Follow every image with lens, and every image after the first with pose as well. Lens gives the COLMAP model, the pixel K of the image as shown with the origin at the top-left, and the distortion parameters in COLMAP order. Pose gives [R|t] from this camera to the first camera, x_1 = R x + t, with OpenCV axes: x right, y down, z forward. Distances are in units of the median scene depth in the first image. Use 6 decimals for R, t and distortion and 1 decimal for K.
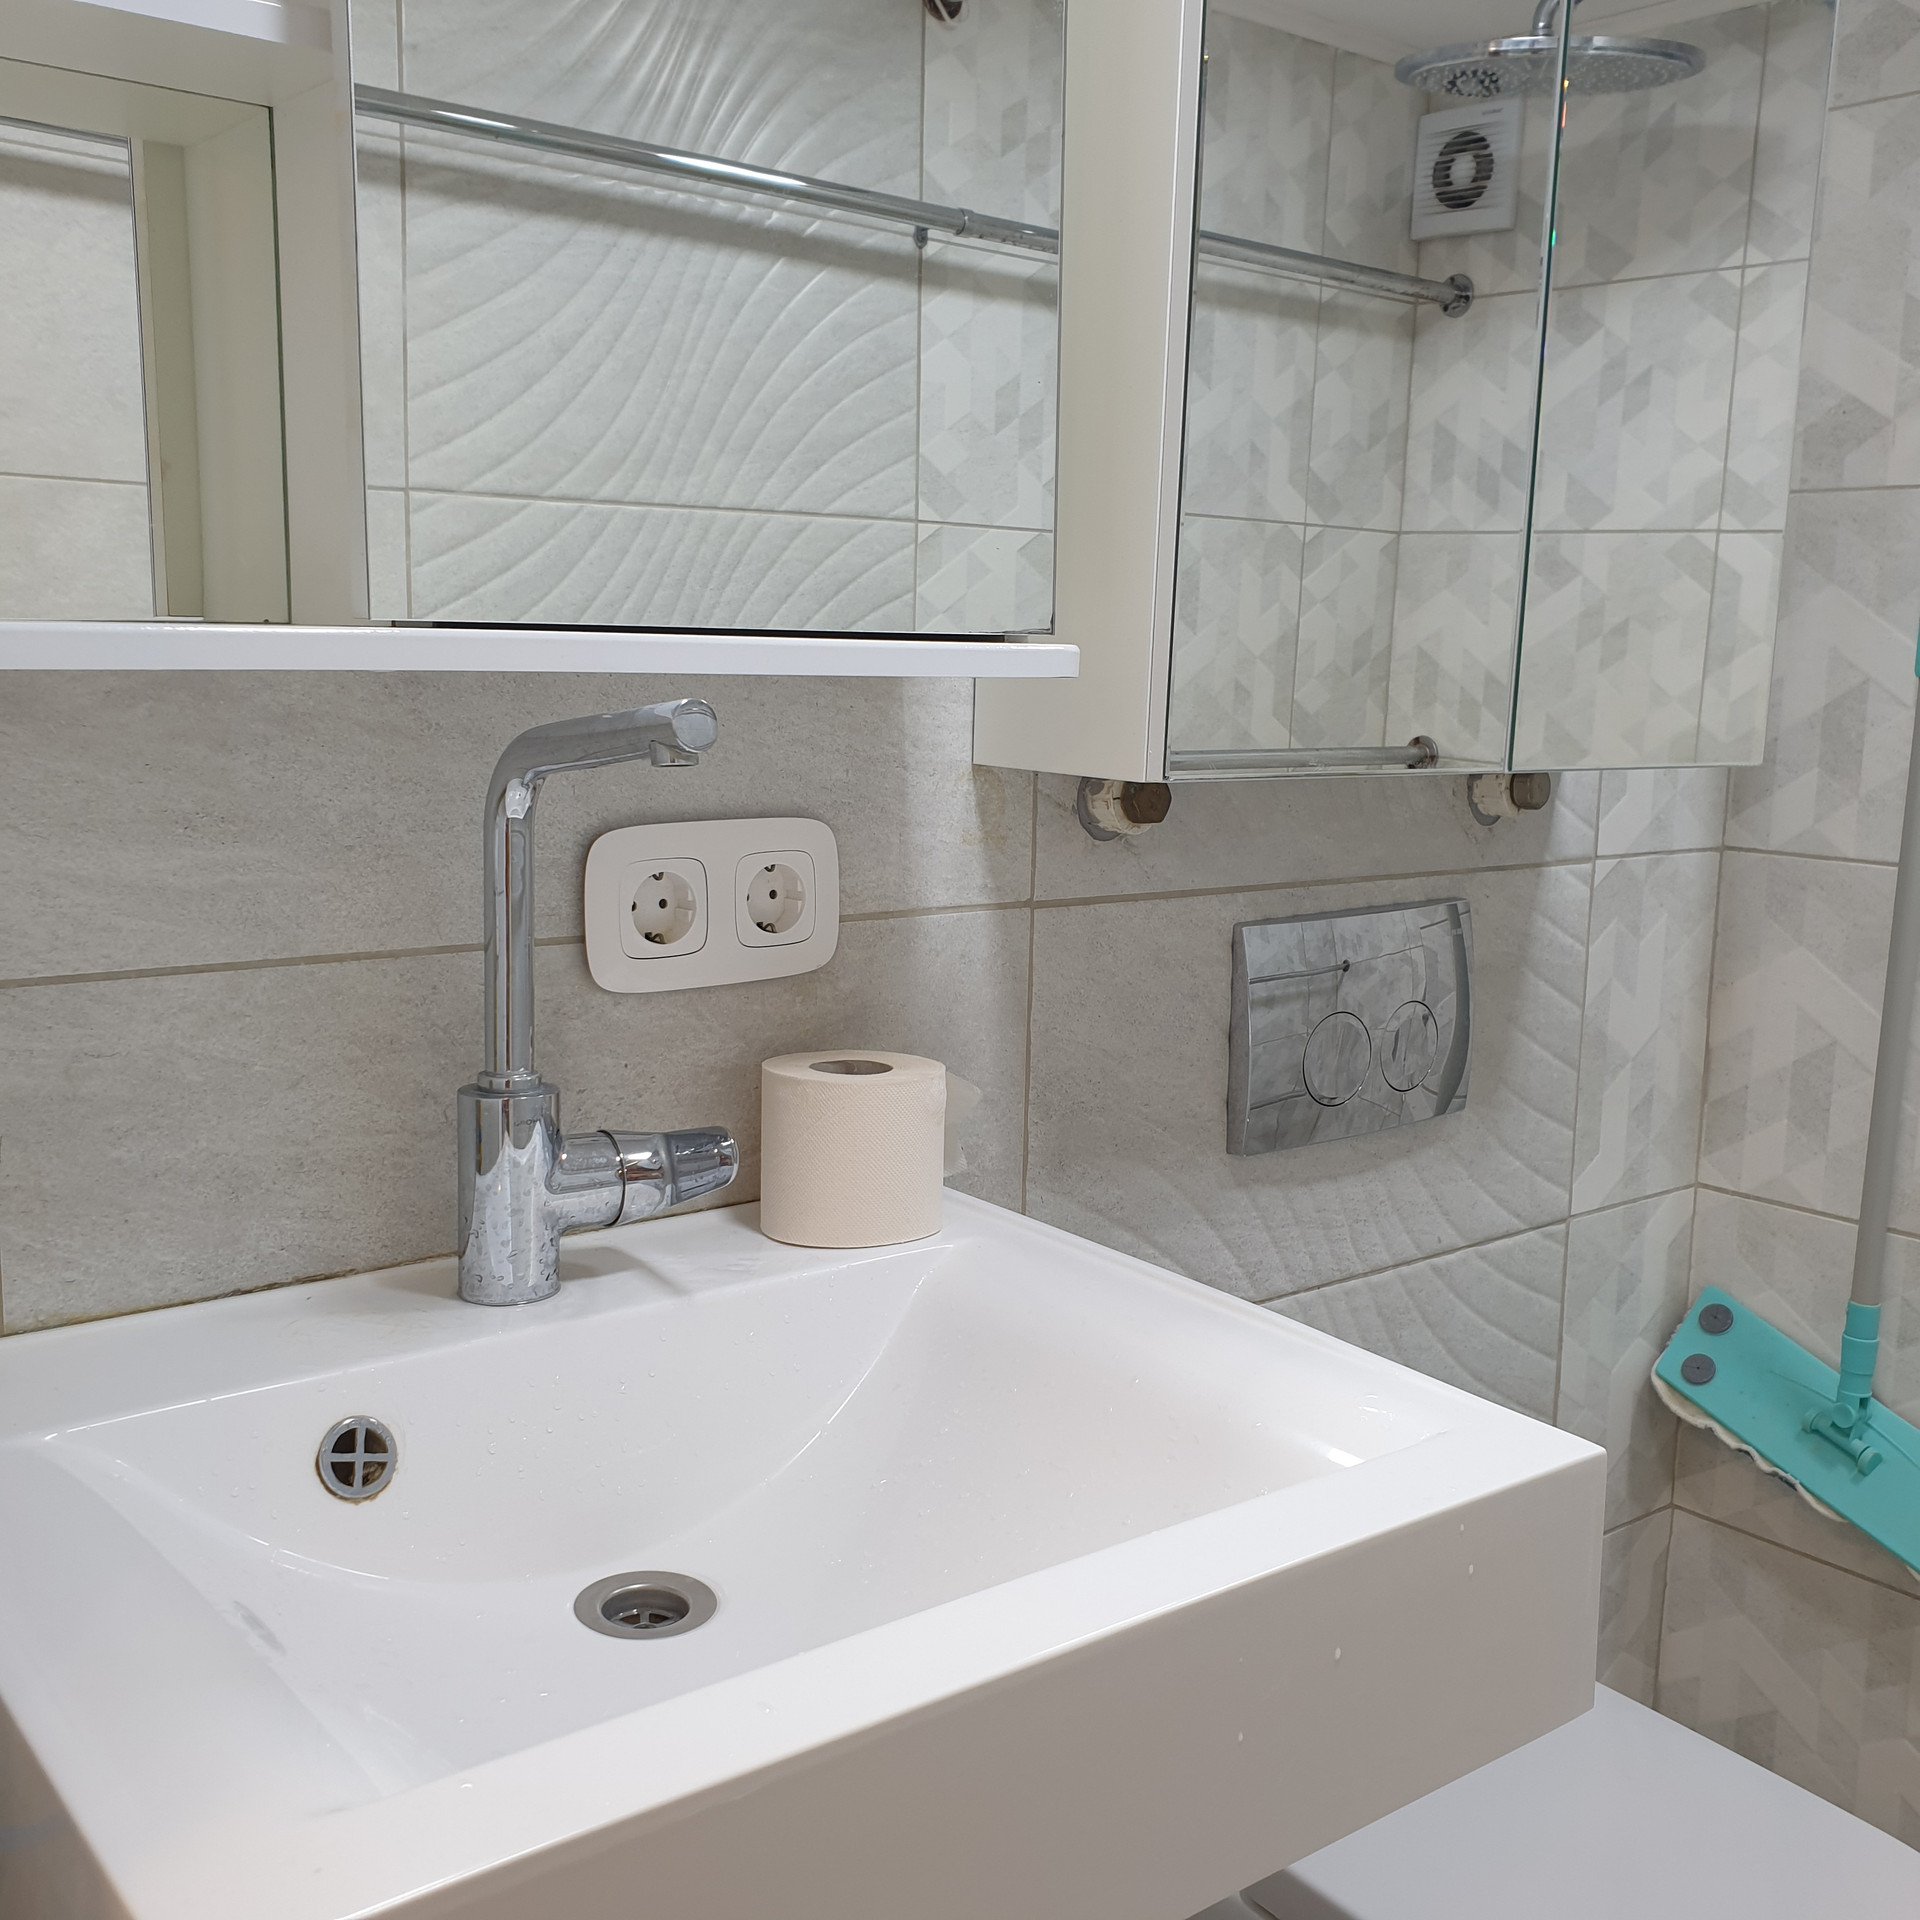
lens RADIAL K [[2000.4, 0, 960.0], [0, 2000.4, 960.0], [0, 0, 1]] dist [0.130948, -0.330531]
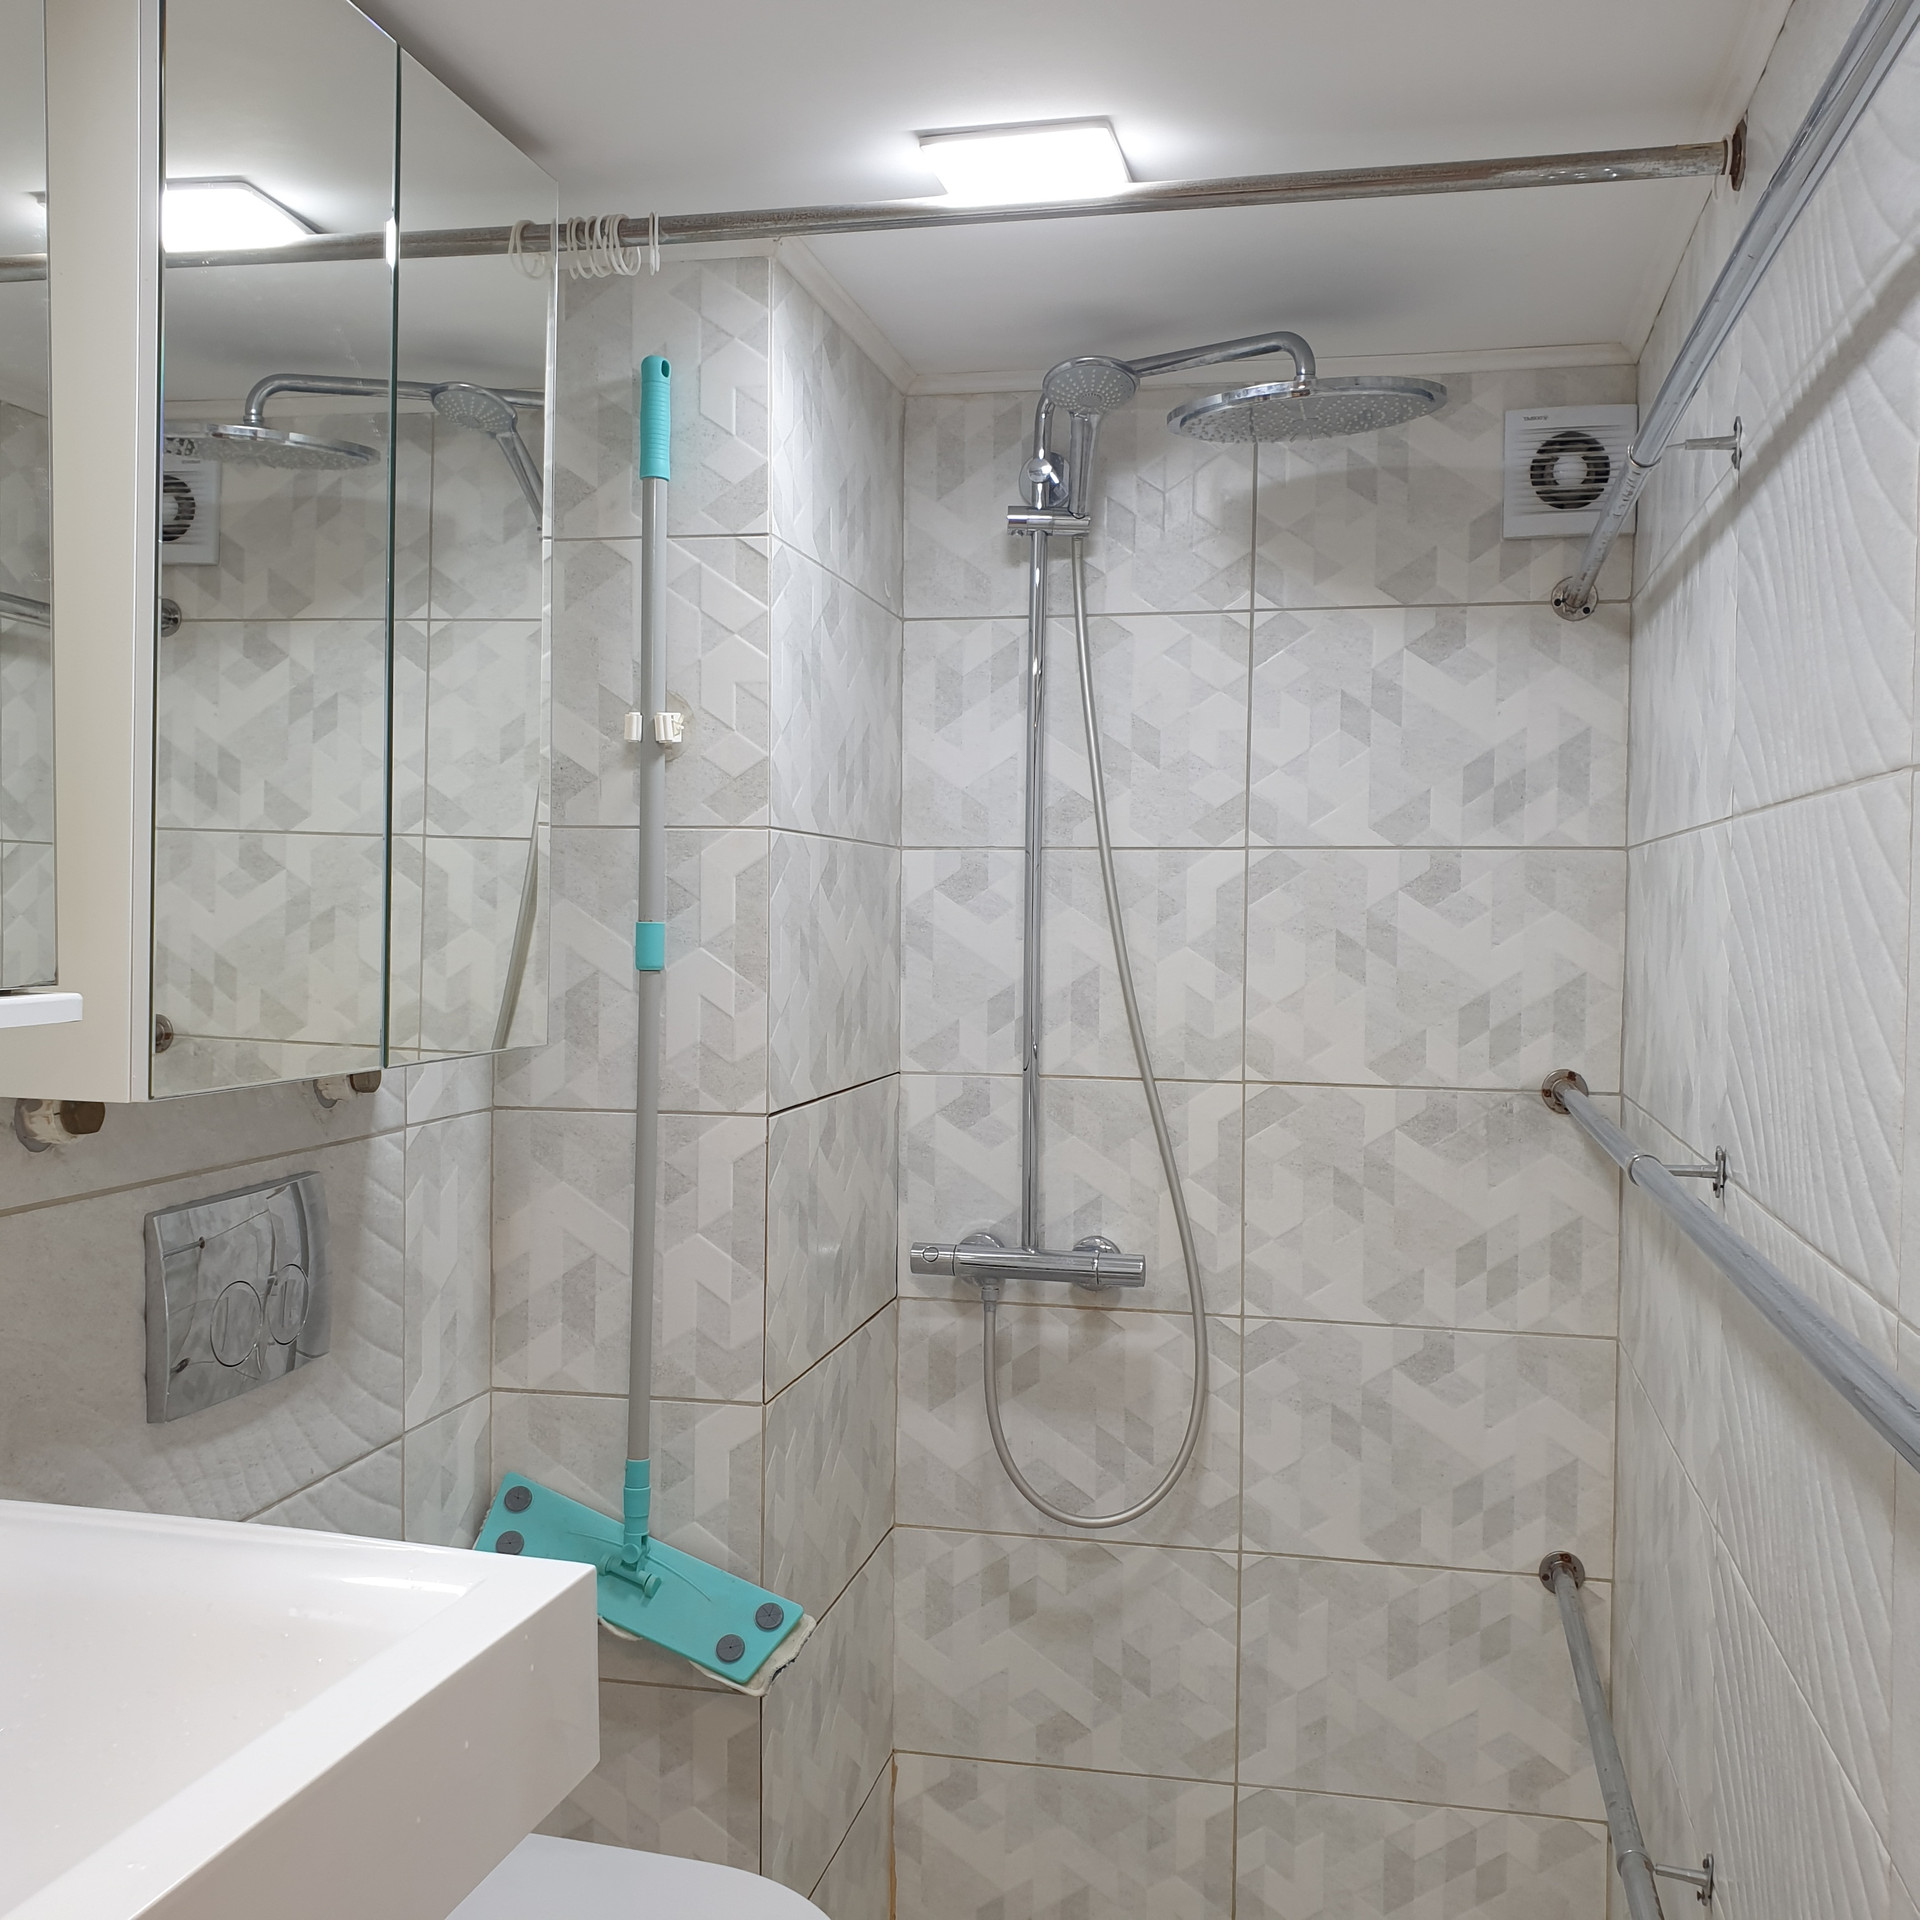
lens RADIAL K [[1999.6, 0, 987.4], [0, 1999.6, 976.6], [0, 0, 1]] dist [0.183099, -0.537319]
pose [[0.772387, -0.035128, 0.634180, -0.180429], [0.104351, 0.991920, -0.072150, -0.015961], [-0.626521, 0.121905, 0.769812, -0.156312]]
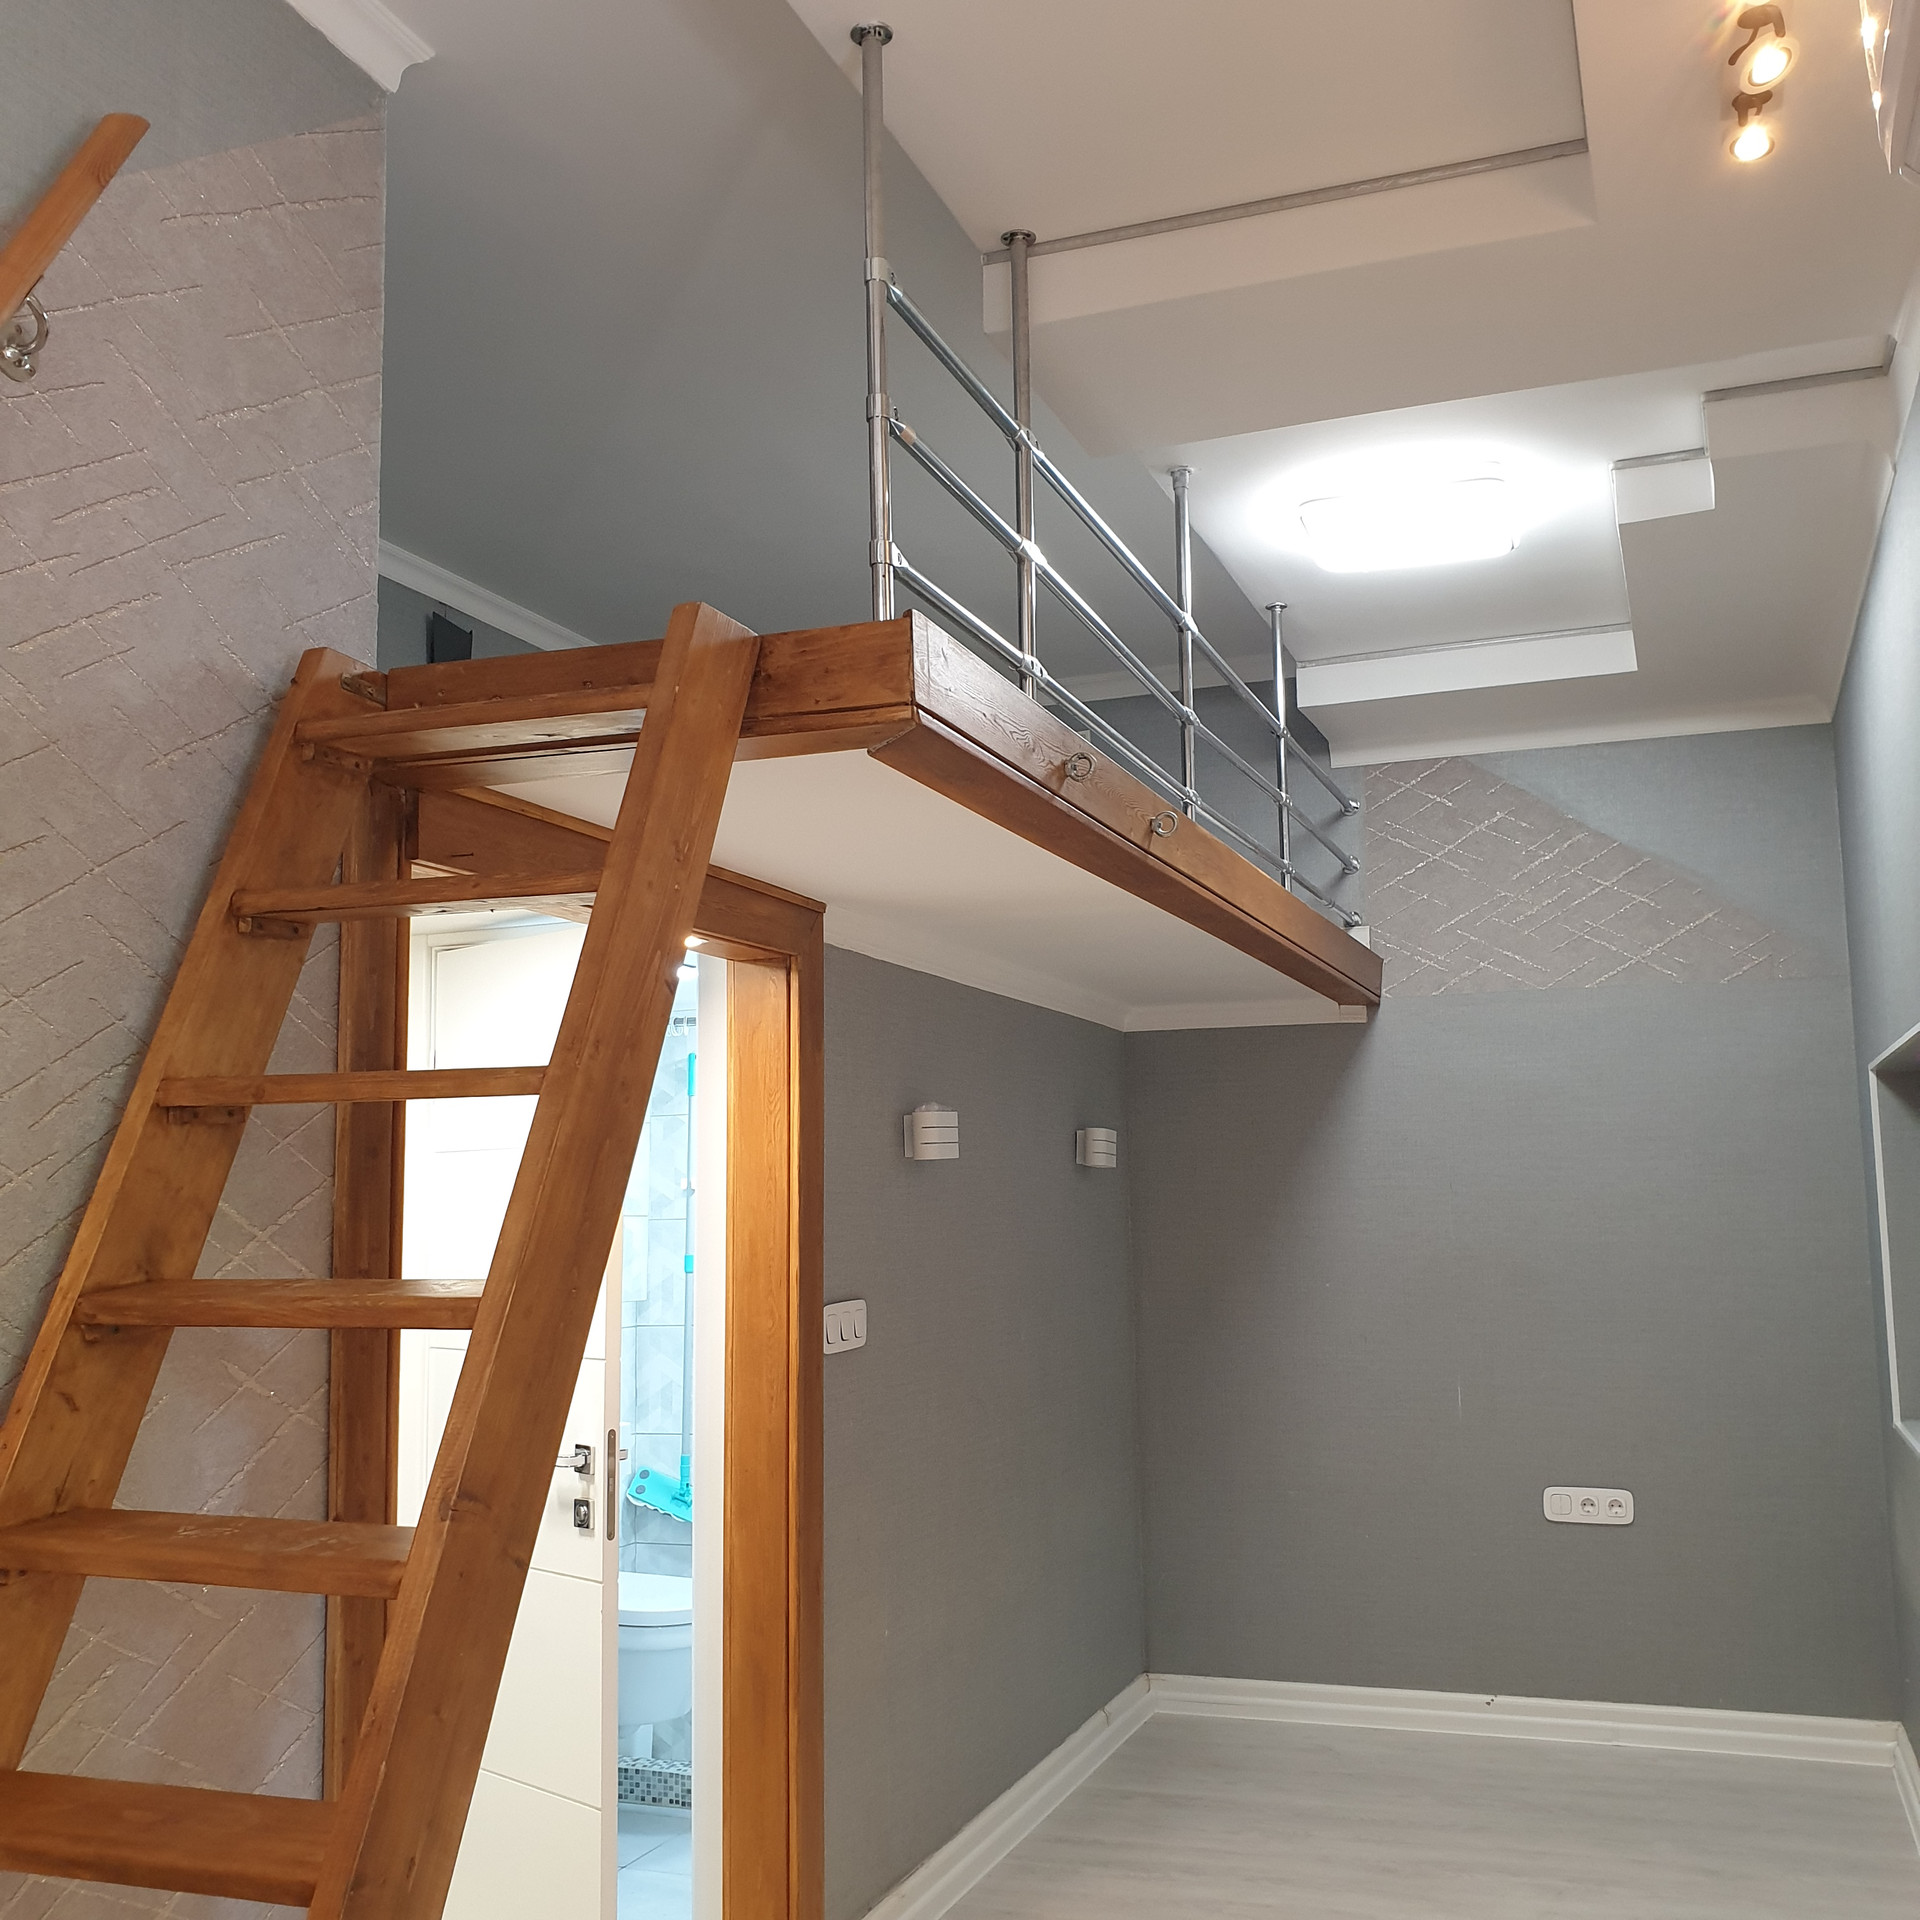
lens RADIAL K [[1999.6, 0, 987.4], [0, 1999.6, 976.6], [0, 0, 1]] dist [0.183099, -0.537319]
pose [[0.849817, 0.020103, 0.526694, -0.954817], [0.118292, 0.966507, -0.227753, 0.229269], [-0.513632, 0.255852, 0.818976, -2.313492]]
